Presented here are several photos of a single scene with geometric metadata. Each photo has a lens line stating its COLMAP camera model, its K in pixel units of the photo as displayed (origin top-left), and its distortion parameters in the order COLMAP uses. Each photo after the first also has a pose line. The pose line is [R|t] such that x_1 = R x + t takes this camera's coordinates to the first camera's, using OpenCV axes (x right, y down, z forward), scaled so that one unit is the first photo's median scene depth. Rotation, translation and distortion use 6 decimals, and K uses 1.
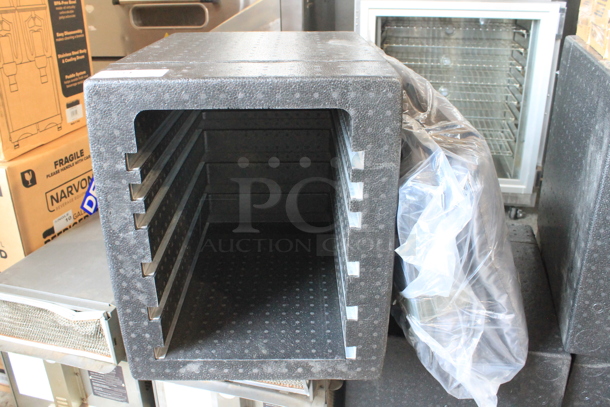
lens RADIAL K [[581.1, 0, 305.0], [0, 581.1, 203.5], [0, 0, 1]] dist [-0.172394, 0.198147]
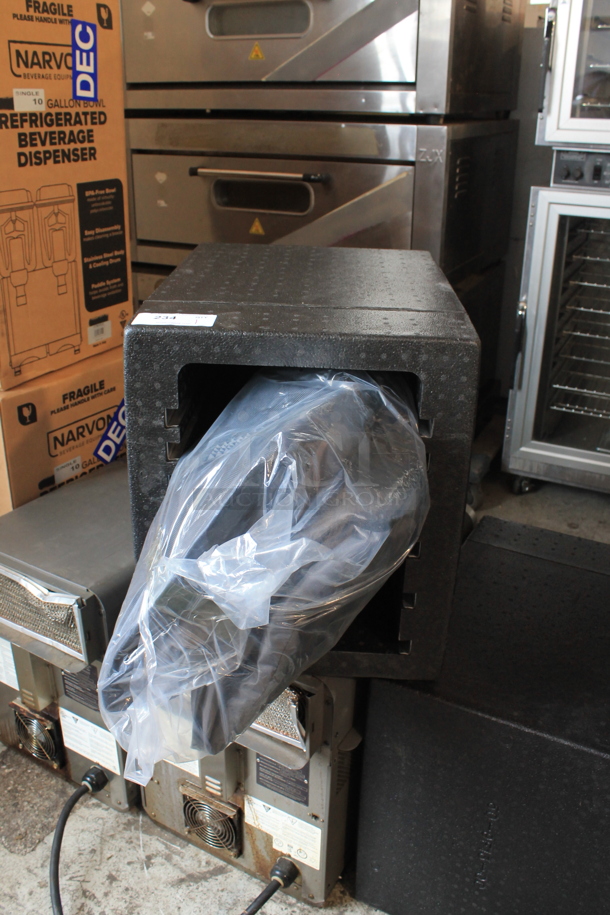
lens RADIAL K [[871.6, 0, 286.0], [0, 871.6, 453.2], [0, 0, 1]] dist [-0.172394, 0.198147]
pose [[0.961628, 0.126021, -0.243703, 0.153323], [-0.122291, 0.992027, 0.030438, -0.065425], [0.245596, 0.000533, 0.969372, -0.084680]]
